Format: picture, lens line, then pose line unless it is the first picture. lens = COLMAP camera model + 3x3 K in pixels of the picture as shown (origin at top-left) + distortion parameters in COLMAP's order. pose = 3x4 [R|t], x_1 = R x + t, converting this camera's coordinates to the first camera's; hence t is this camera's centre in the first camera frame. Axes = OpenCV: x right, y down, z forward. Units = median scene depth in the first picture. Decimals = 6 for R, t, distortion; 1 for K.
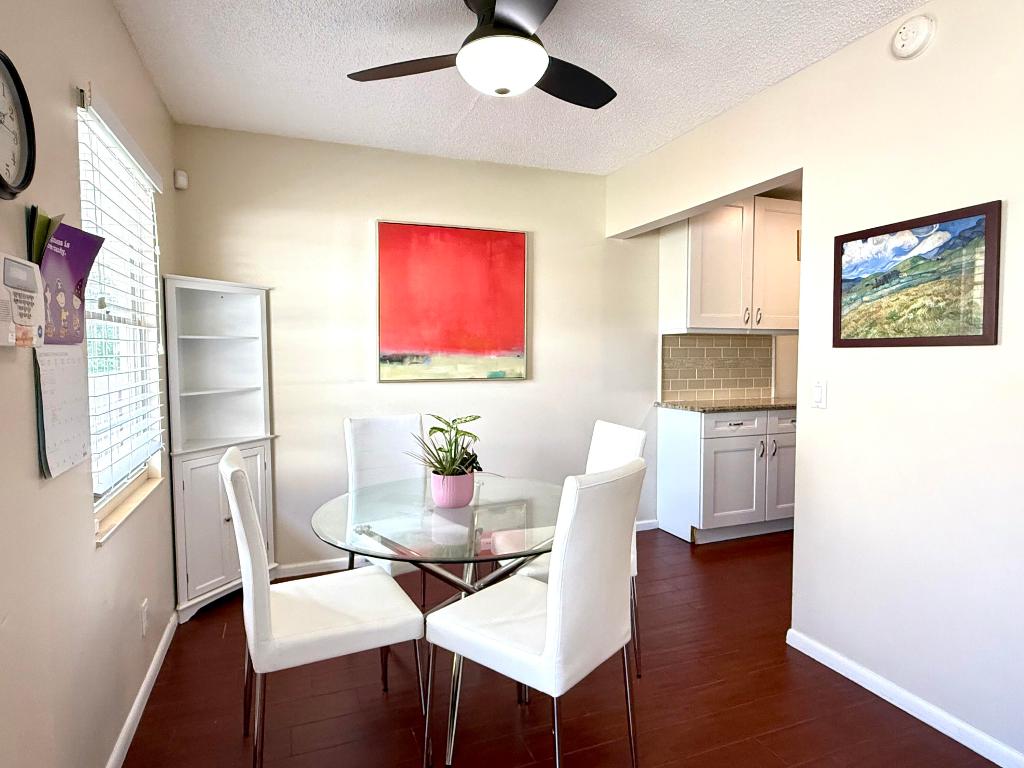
lens RADIAL K [[591.5, 0, 509.6], [0, 591.5, 383.6], [0, 0, 1]] dist [0.005624, -0.001153]
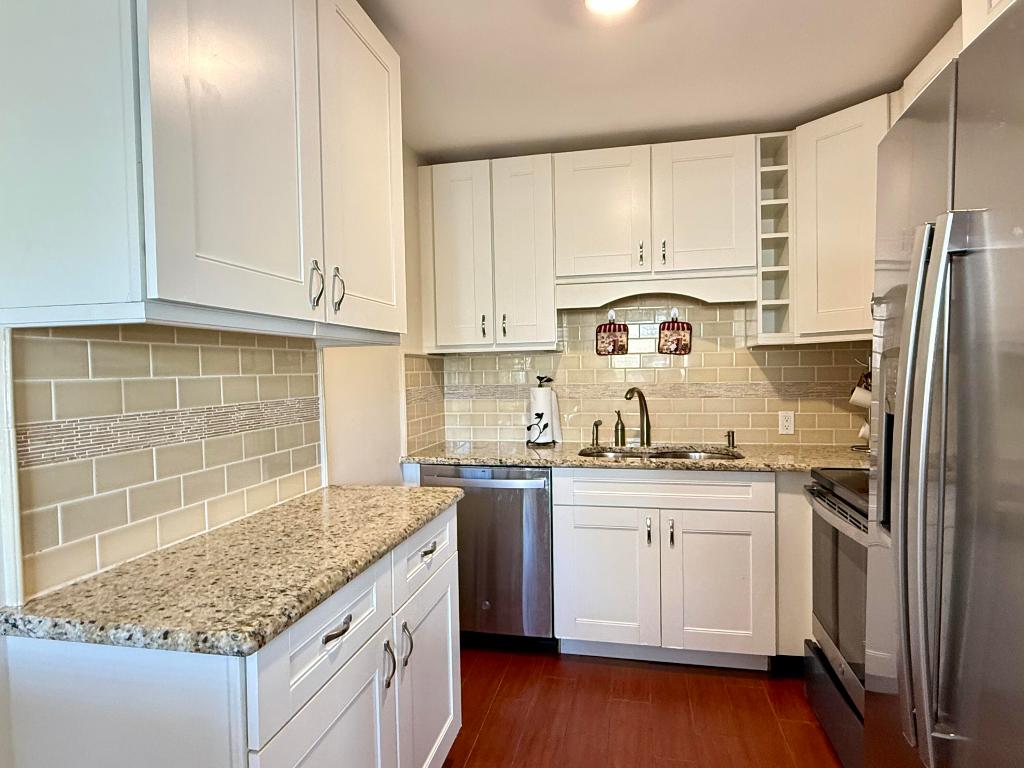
lens RADIAL K [[591.5, 0, 507.5], [0, 591.5, 387.6], [0, 0, 1]] dist [0.005624, -0.001153]
pose [[0.541040, -0.035034, 0.840267, 0.163077], [0.064049, 0.997947, 0.000368, -0.045527], [-0.838554, 0.053619, 0.542173, 0.697486]]
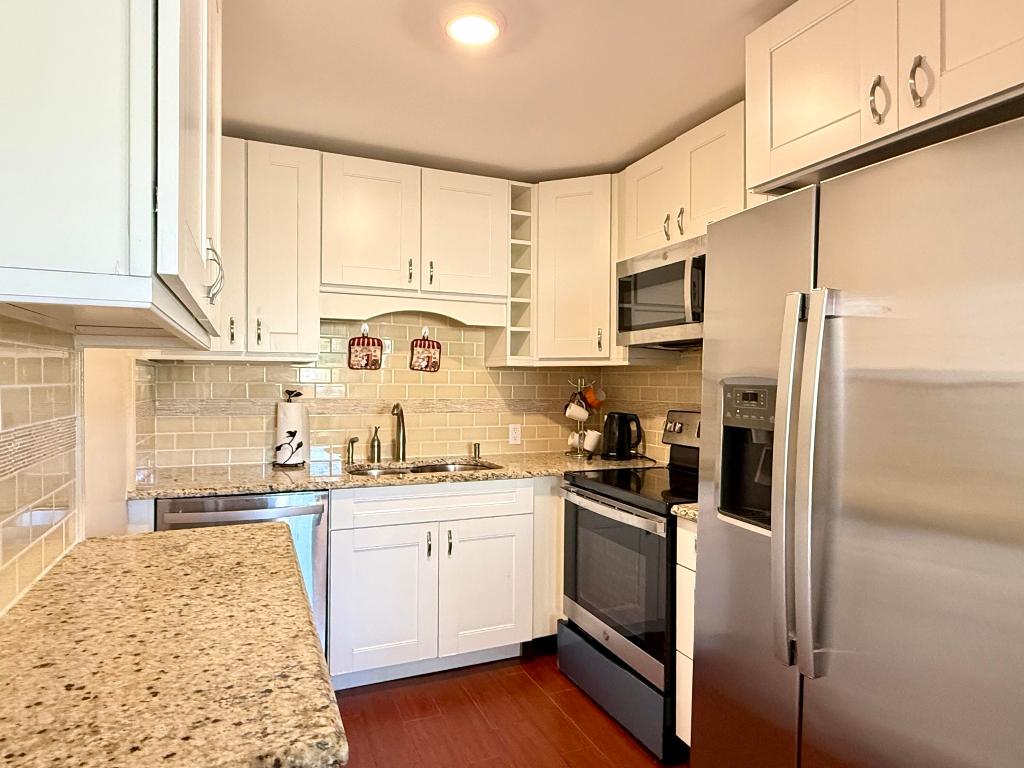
lens RADIAL K [[591.5, 0, 509.6], [0, 591.5, 386.6], [0, 0, 1]] dist [0.005624, -0.001153]
pose [[-0.046547, -0.008458, 0.998880, 0.127400], [0.046739, 0.998851, 0.010636, -0.056628], [-0.997822, 0.047182, -0.046098, 0.852721]]
